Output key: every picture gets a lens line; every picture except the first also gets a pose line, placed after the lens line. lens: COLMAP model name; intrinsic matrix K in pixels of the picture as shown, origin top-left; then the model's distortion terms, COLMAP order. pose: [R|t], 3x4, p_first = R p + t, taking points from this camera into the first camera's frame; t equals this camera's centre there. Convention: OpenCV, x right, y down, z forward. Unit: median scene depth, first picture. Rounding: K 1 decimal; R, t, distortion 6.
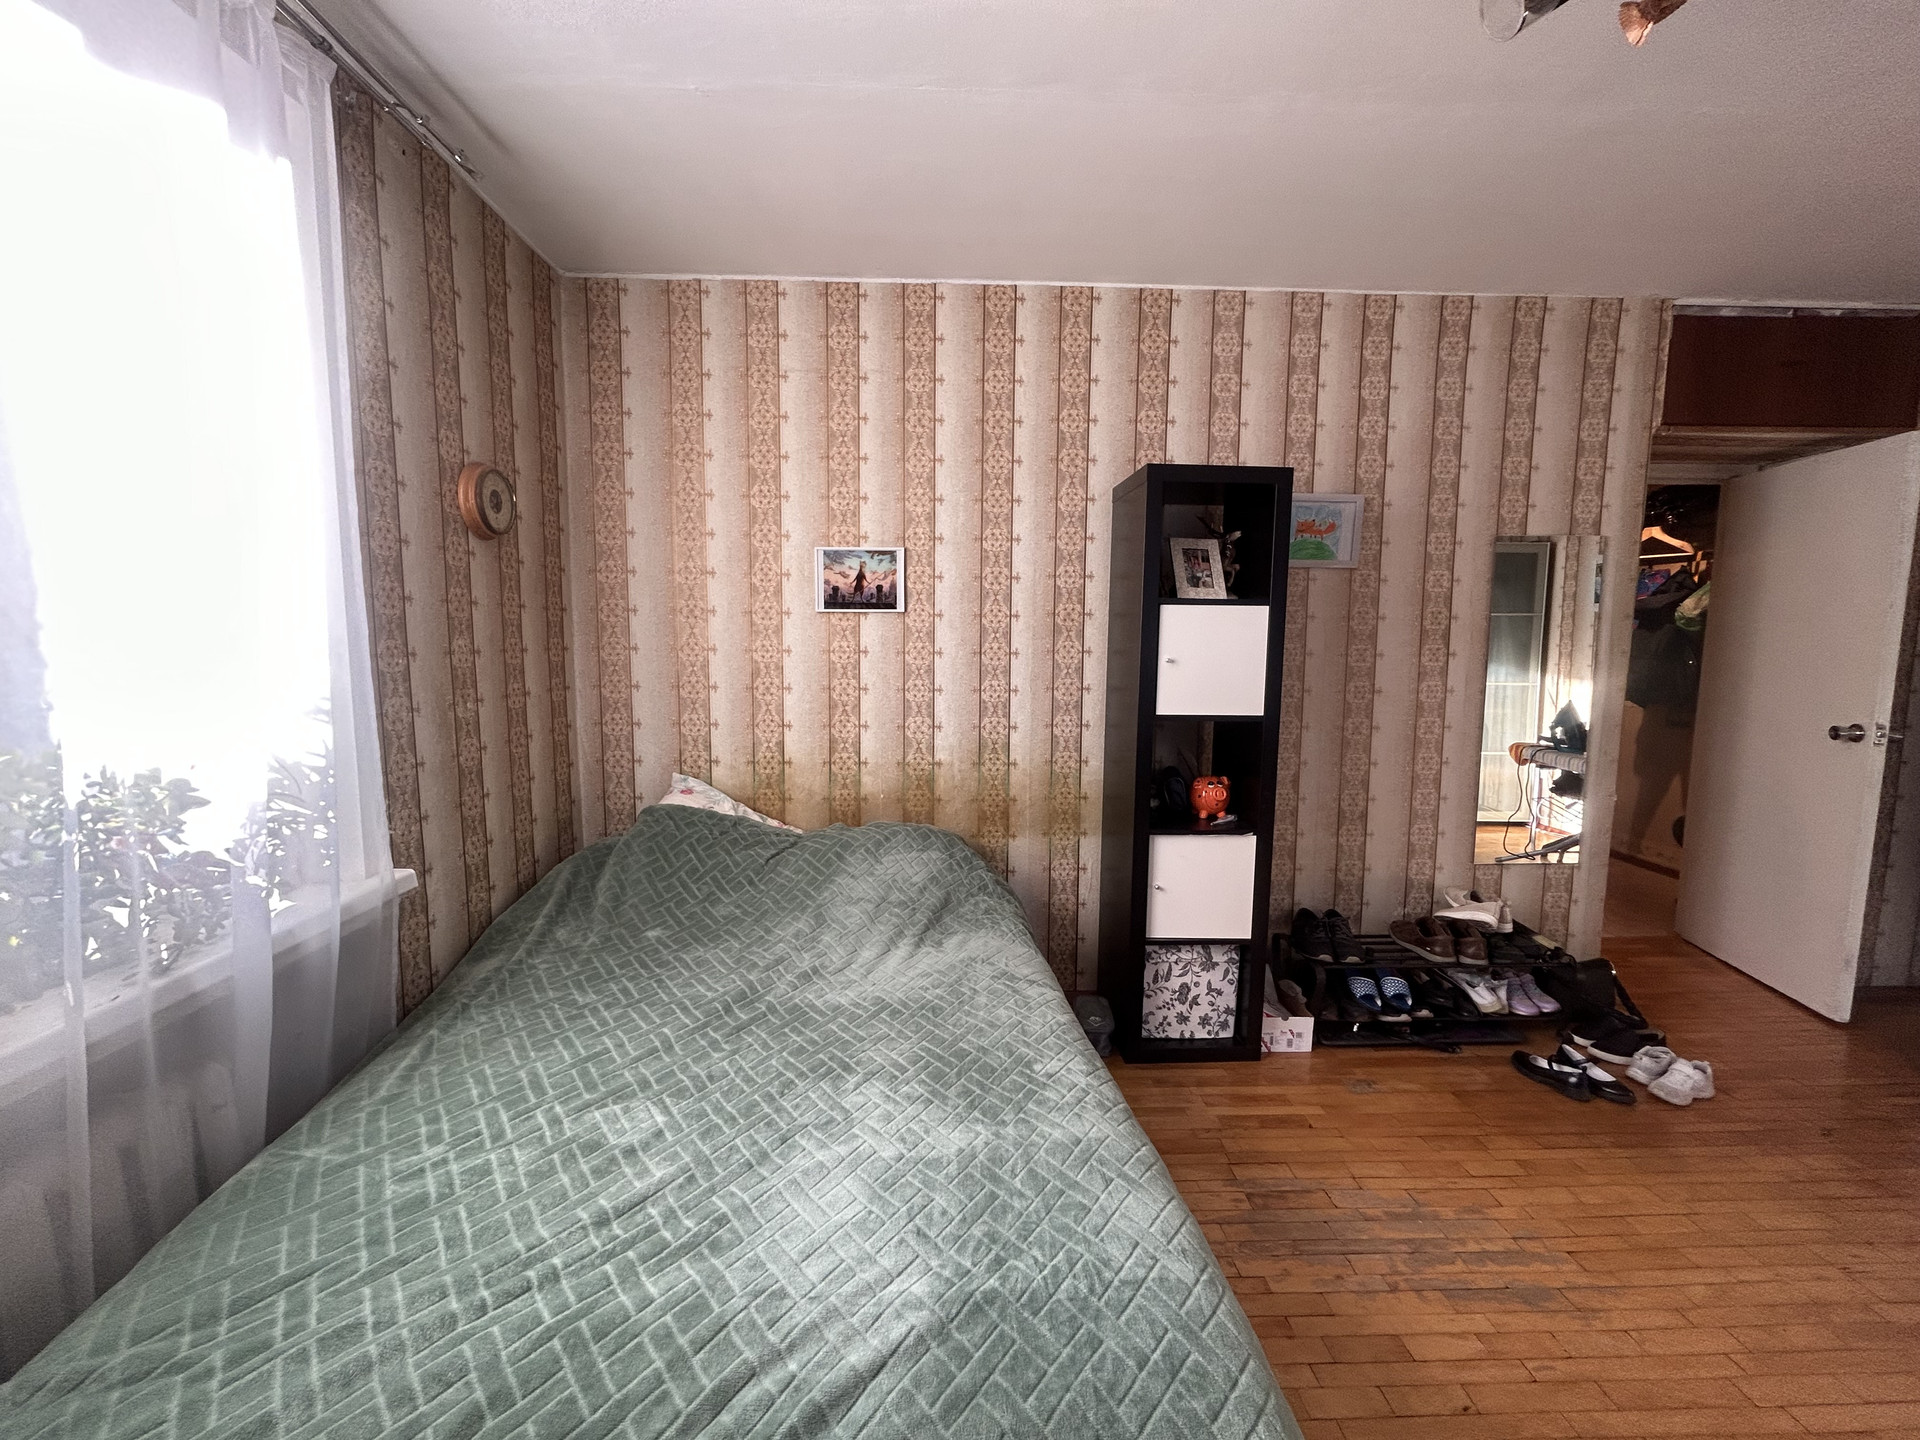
lens RADIAL K [[778.9, 0, 956.8], [0, 778.9, 717.1], [0, 0, 1]] dist [-0.002466, 0.001558]
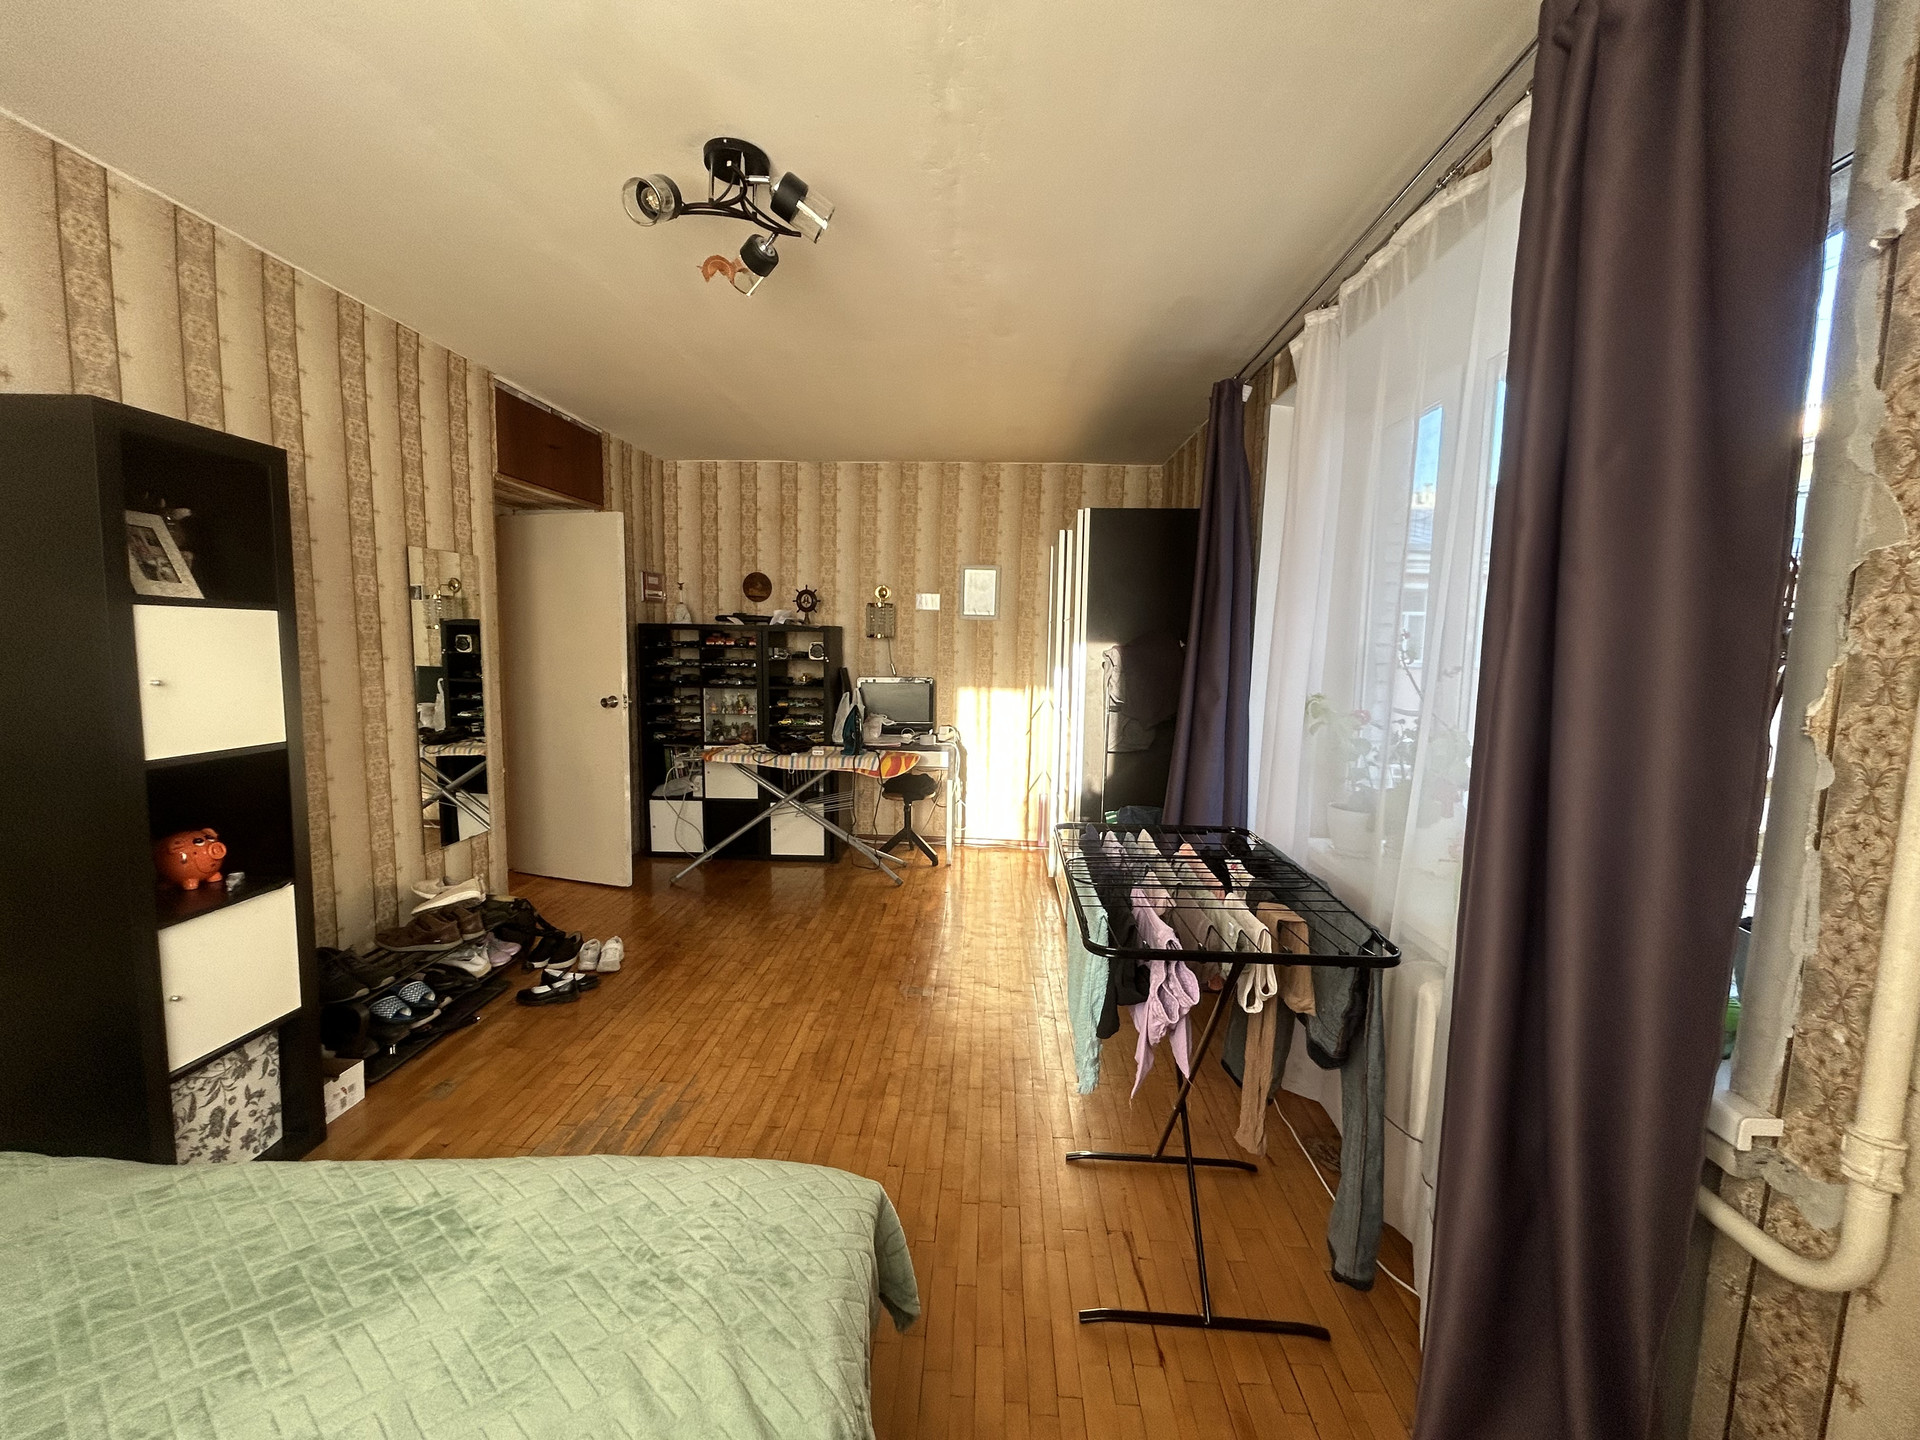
lens RADIAL K [[778.9, 0, 956.8], [0, 778.9, 717.1], [0, 0, 1]] dist [-0.002466, 0.001558]
pose [[0.085402, -0.104872, 0.990812, -0.331967], [0.084195, 0.991648, 0.097703, -0.043834], [-0.992783, 0.075077, 0.093518, 0.180221]]
